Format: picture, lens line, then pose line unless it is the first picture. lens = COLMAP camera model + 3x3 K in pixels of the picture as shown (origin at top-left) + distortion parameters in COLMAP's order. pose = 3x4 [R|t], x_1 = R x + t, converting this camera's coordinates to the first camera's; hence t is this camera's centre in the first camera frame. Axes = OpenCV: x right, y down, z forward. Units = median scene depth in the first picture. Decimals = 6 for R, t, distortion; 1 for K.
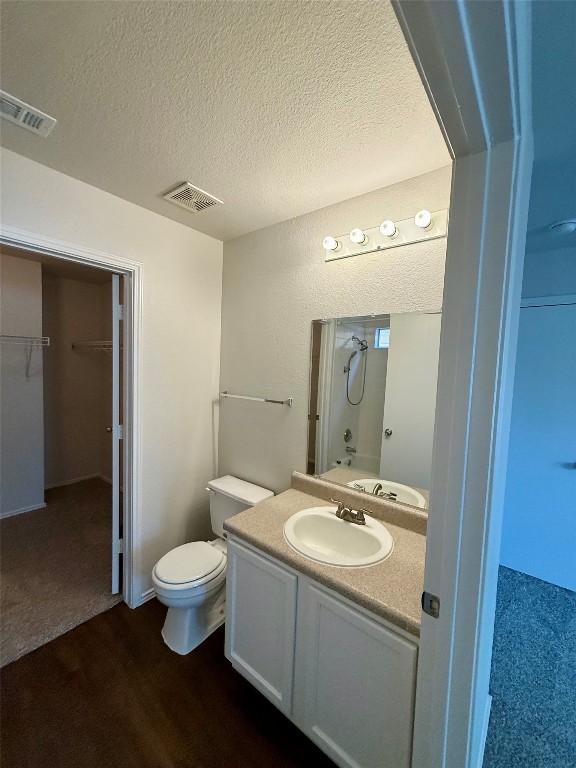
lens RADIAL K [[305.0, 0, 287.0], [0, 305.0, 382.0], [0, 0, 1]] dist [0.001019, -0.000136]
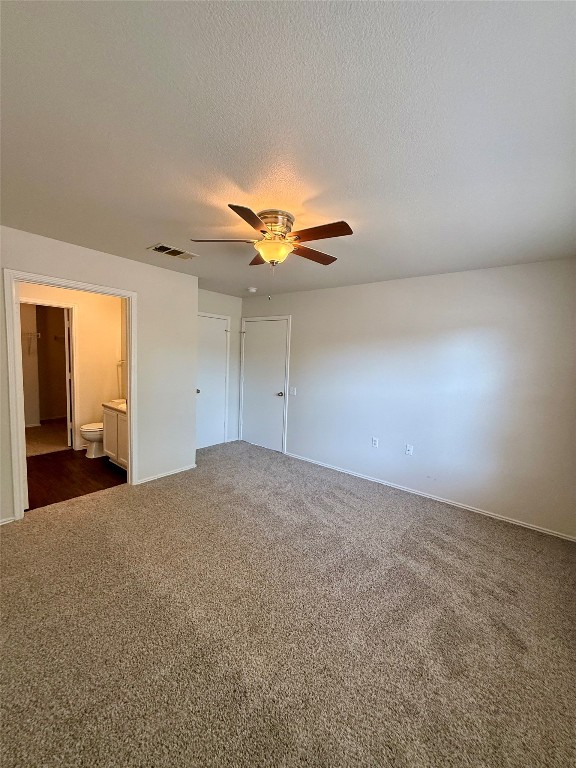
lens RADIAL K [[305.0, 0, 287.0], [0, 305.0, 382.0], [0, 0, 1]] dist [0.001019, -0.000136]
pose [[0.999953, 0.005602, 0.007873, 1.087950], [-0.005763, 0.999773, 0.020517, 0.158066], [-0.007756, -0.020561, 0.999759, -1.337222]]
